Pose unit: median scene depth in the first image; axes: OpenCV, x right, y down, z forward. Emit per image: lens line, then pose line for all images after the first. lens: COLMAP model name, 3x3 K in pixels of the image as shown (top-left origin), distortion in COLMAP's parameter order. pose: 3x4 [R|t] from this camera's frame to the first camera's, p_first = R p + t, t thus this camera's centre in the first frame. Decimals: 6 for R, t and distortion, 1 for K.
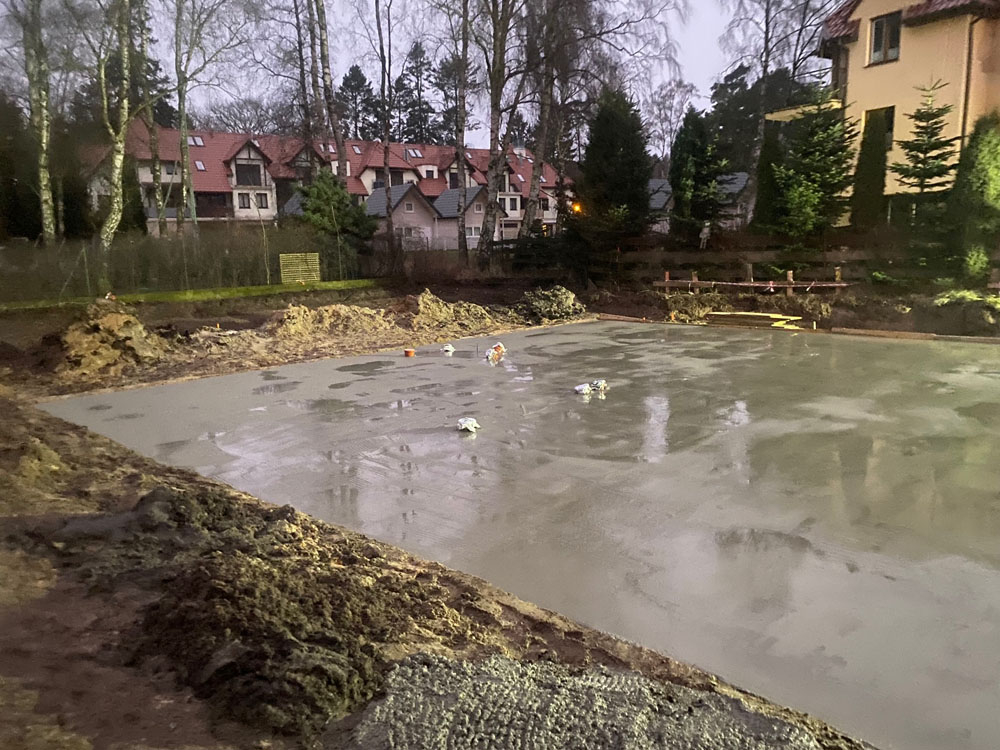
lens RADIAL K [[756.5, 0, 500.4], [0, 756.5, 365.2], [0, 0, 1]] dist [0.021893, -0.014071]
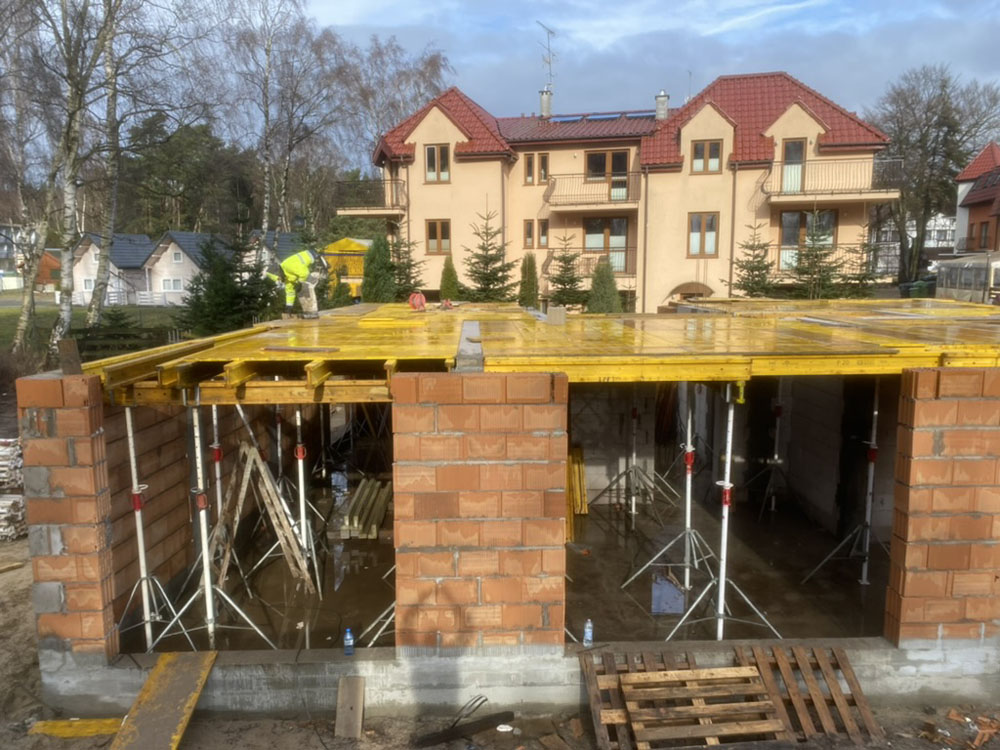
lens RADIAL K [[755.5, 0, 494.5], [0, 755.5, 383.3], [0, 0, 1]] dist [0.046276, -0.034670]
pose [[0.722416, -0.082468, 0.686524, -0.243596], [0.100636, 0.994830, 0.013606, -0.072561], [-0.684096, 0.059260, 0.726980, 0.065950]]
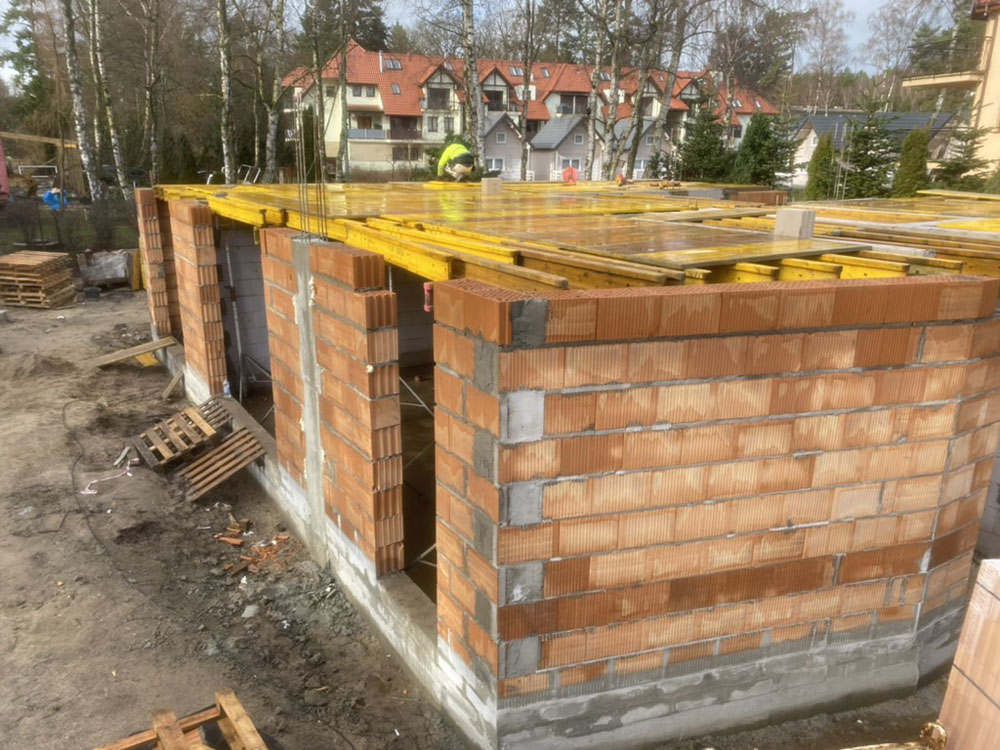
lens RADIAL K [[755.5, 0, 505.5], [0, 755.5, 370.5], [0, 0, 1]] dist [0.046276, -0.034670]
pose [[0.963643, 0.112420, -0.242393, 0.137196], [-0.082313, 0.987963, 0.130974, -0.055815], [0.254199, -0.106260, 0.961297, -0.080264]]
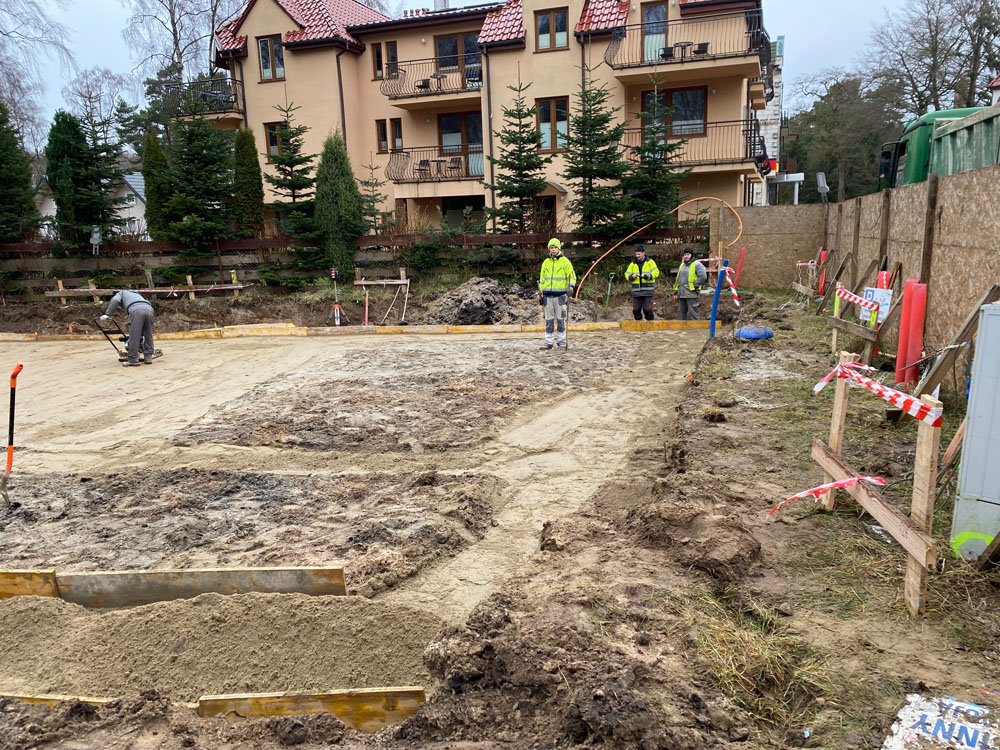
lens RADIAL K [[756.5, 0, 507.6], [0, 756.5, 379.1], [0, 0, 1]] dist [0.021893, -0.014071]
pose [[0.784588, -0.120273, 0.608240, 0.047150], [0.112611, 0.992331, 0.050963, 0.006424], [-0.609705, 0.028510, 0.792115, -0.040969]]
